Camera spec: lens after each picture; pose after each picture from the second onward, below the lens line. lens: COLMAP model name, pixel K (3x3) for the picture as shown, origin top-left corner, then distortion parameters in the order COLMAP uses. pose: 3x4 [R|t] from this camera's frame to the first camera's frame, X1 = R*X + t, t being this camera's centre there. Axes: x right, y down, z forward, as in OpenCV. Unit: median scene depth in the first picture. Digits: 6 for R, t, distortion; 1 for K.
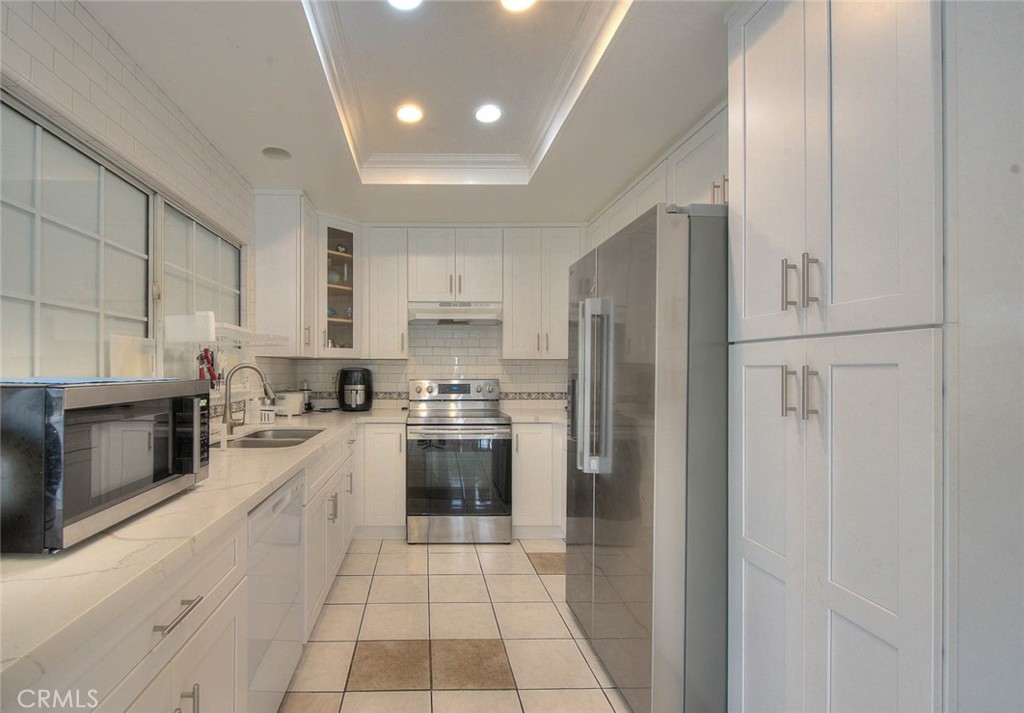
lens RADIAL K [[491.0, 0, 420.7], [0, 491.0, 360.7], [0, 0, 1]] dist [0.023274, 0.000009]
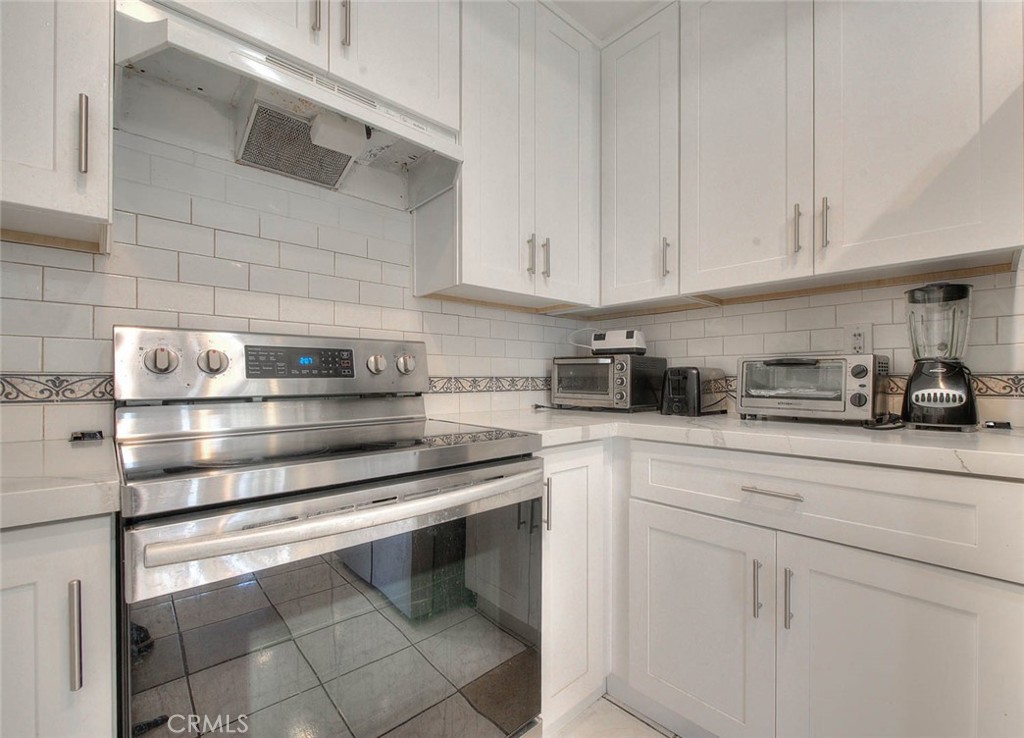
lens RADIAL K [[442.0, 0, 539.0], [0, 442.0, 384.0], [0, 0, 1]] dist [-0.004428, -0.001521]
pose [[0.699749, -0.003843, 0.714379, -0.036565], [-0.011269, 0.999802, 0.016416, 0.073840], [-0.714300, -0.019538, 0.699567, 0.774241]]
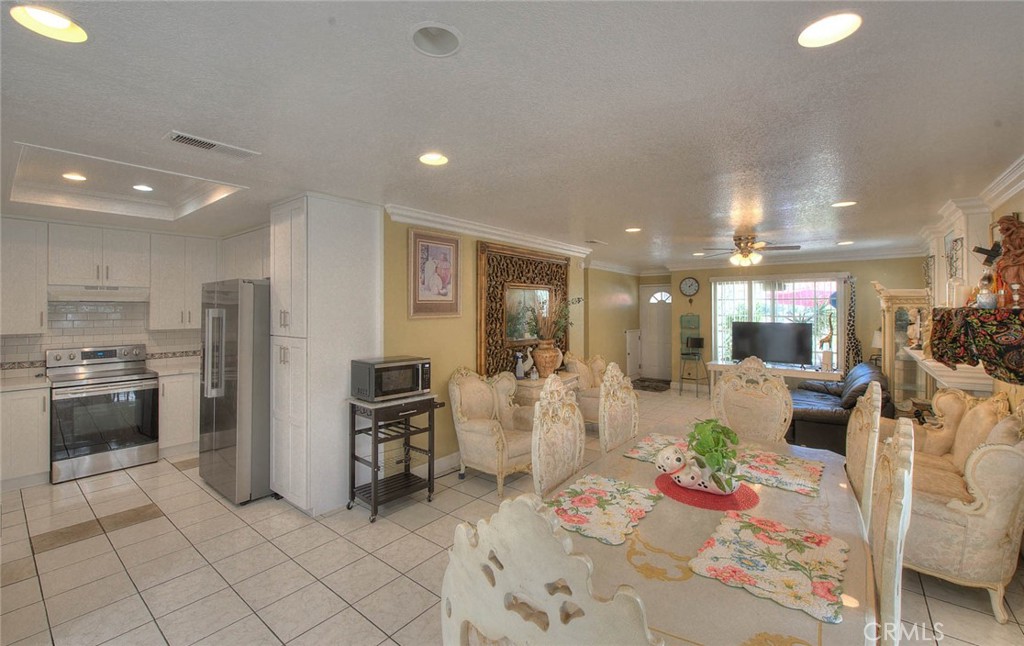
lens RADIAL K [[434.6, 0, 510.5], [0, 434.6, 308.4], [0, 0, 1]] dist [-0.000270, -0.000706]
pose [[0.639611, -0.002231, 0.768695, -0.127842], [-0.006041, 0.999950, 0.007929, -0.085488], [-0.768675, -0.009715, 0.639566, -0.578982]]
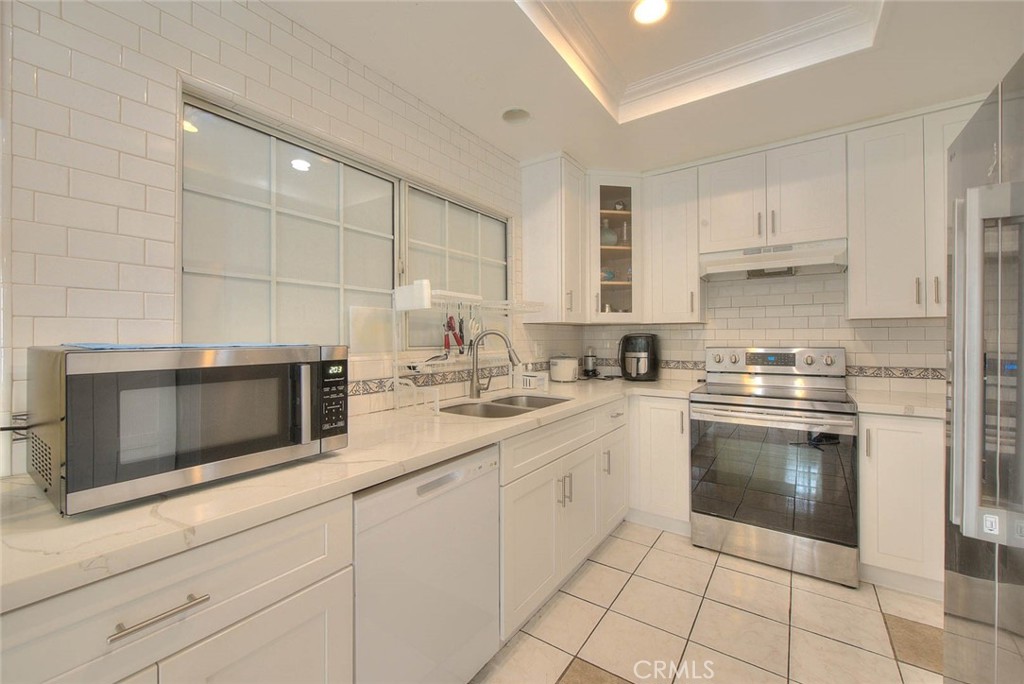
lens RADIAL K [[419.3, 0, 487.9], [0, 419.3, 332.5], [0, 0, 1]] dist [0.001265, -0.001361]
pose [[0.797945, -0.011942, -0.602612, 0.127471], [0.016395, 0.999864, 0.001895, 0.007136], [0.602507, -0.011392, 0.798032, 0.230051]]
